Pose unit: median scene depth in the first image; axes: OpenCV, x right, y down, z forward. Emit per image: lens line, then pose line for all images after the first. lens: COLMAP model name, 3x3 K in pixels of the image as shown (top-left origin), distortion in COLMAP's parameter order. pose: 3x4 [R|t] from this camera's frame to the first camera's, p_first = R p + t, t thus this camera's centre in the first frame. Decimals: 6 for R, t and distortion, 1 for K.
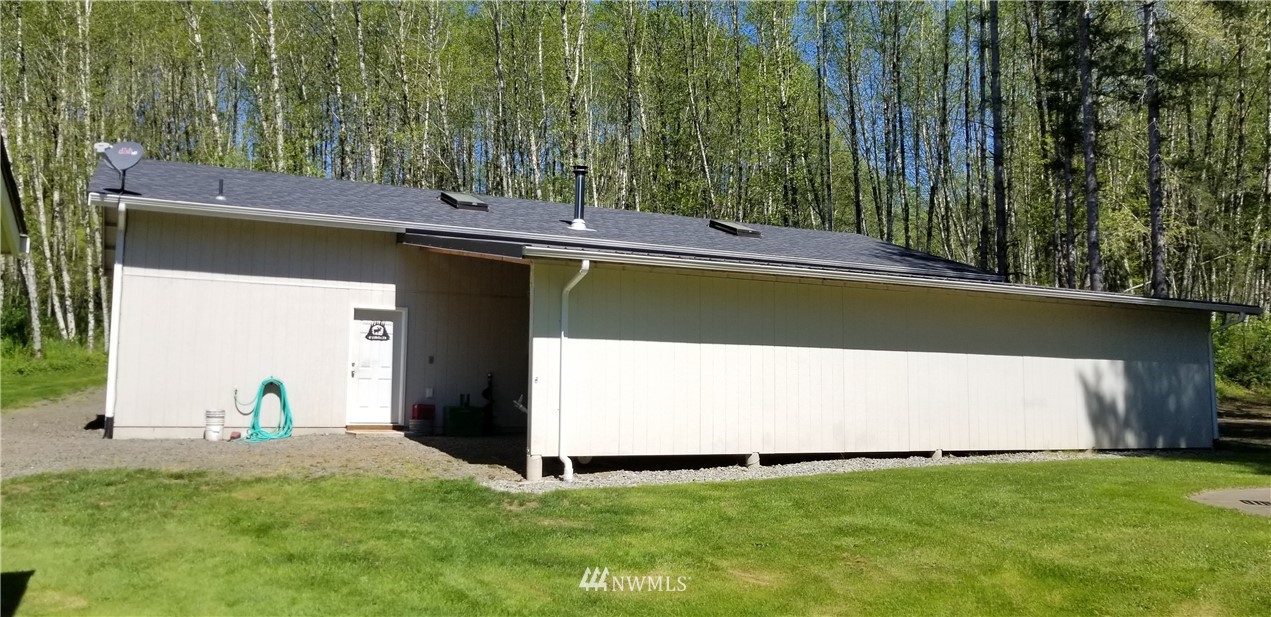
lens RADIAL K [[1010.5, 0, 600.2], [0, 1010.5, 307.8], [0, 0, 1]] dist [0.059792, -0.108820]
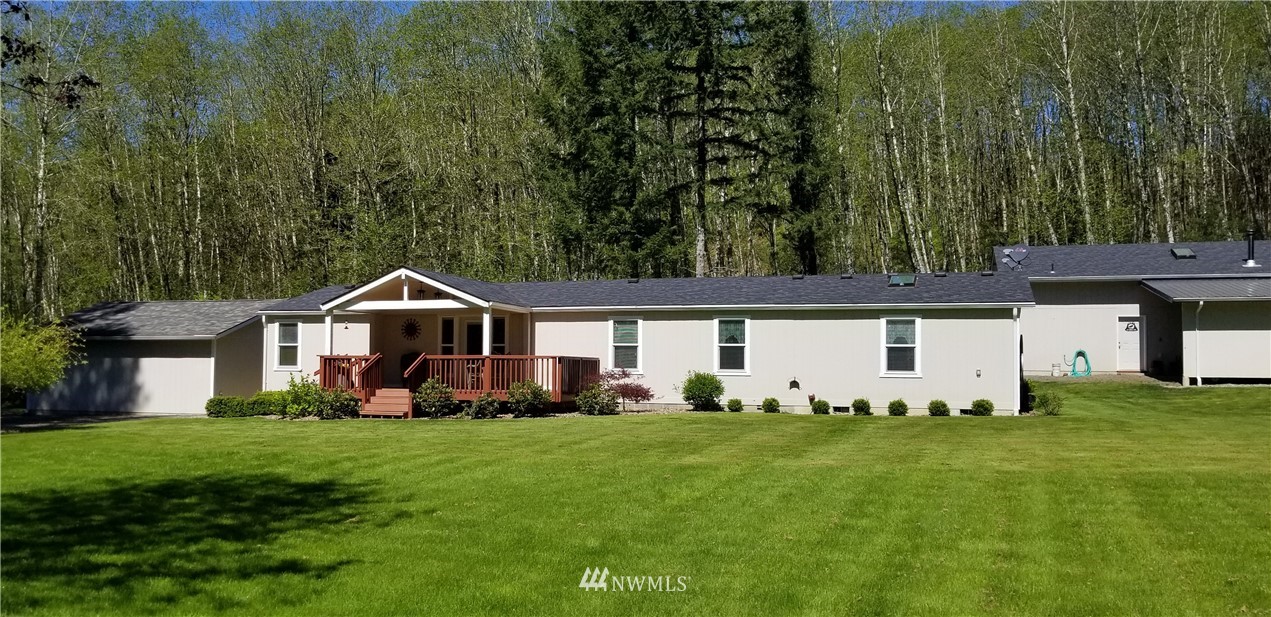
lens RADIAL K [[1010.5, 0, 600.2], [0, 1010.5, 307.8], [0, 0, 1]] dist [0.059792, -0.108820]
pose [[0.721411, -0.048871, -0.690780, 0.459864], [0.064496, 0.997913, -0.003244, -0.082466], [0.689497, -0.042212, 0.723057, -1.324479]]
